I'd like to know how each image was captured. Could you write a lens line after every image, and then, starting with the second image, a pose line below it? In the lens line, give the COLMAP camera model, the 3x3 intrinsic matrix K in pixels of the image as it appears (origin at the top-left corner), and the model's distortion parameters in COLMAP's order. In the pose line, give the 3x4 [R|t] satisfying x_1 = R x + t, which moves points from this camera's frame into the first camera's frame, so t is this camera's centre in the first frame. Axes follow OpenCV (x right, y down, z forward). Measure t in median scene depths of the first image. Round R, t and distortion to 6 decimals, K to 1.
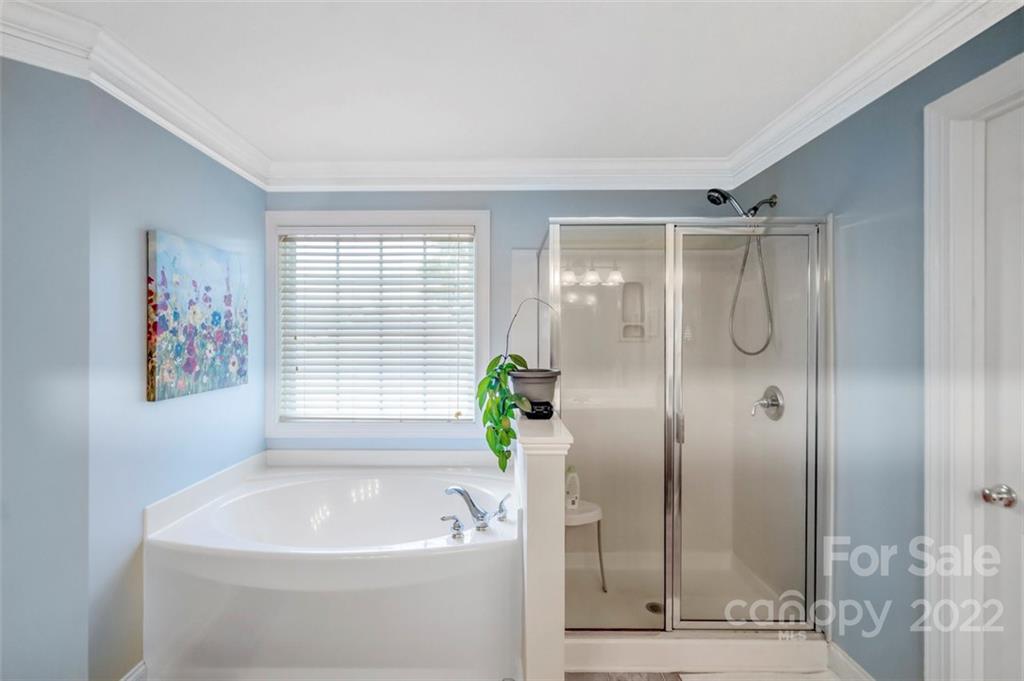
lens RADIAL K [[461.2, 0, 506.4], [0, 461.2, 334.3], [0, 0, 1]] dist [-0.000044, 0.000321]
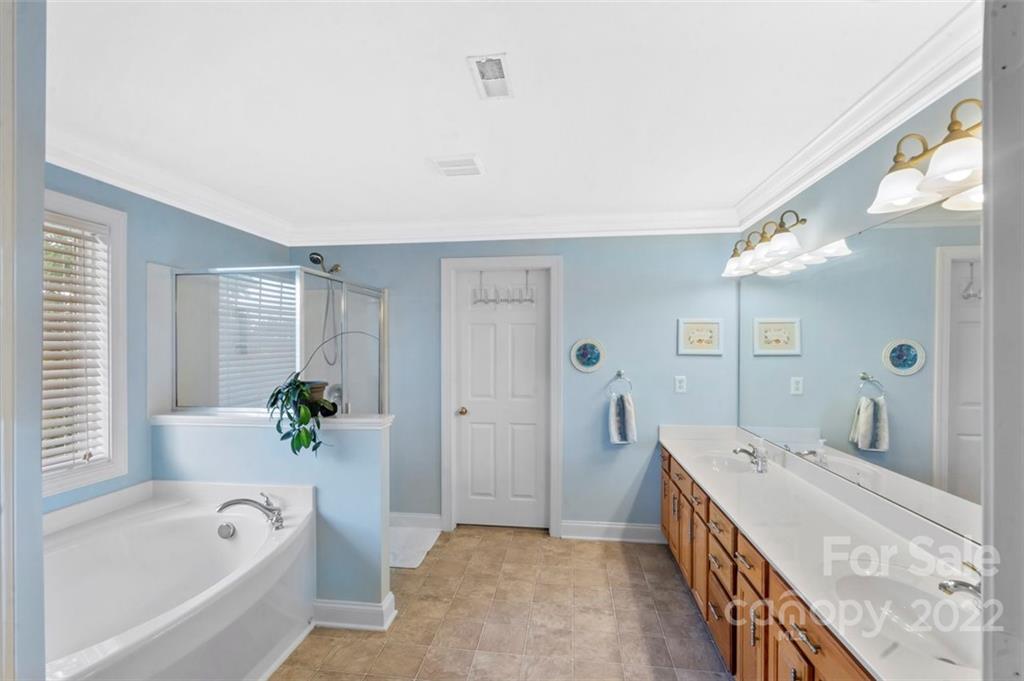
lens RADIAL K [[468.2, 0, 506.8], [0, 468.2, 345.3], [0, 0, 1]] dist [-0.001971, 0.000872]
pose [[0.141579, -0.003710, 0.989920, -1.361382], [-0.004166, 0.999982, 0.004344, -0.043995], [-0.989918, -0.004739, 0.141561, 0.277369]]
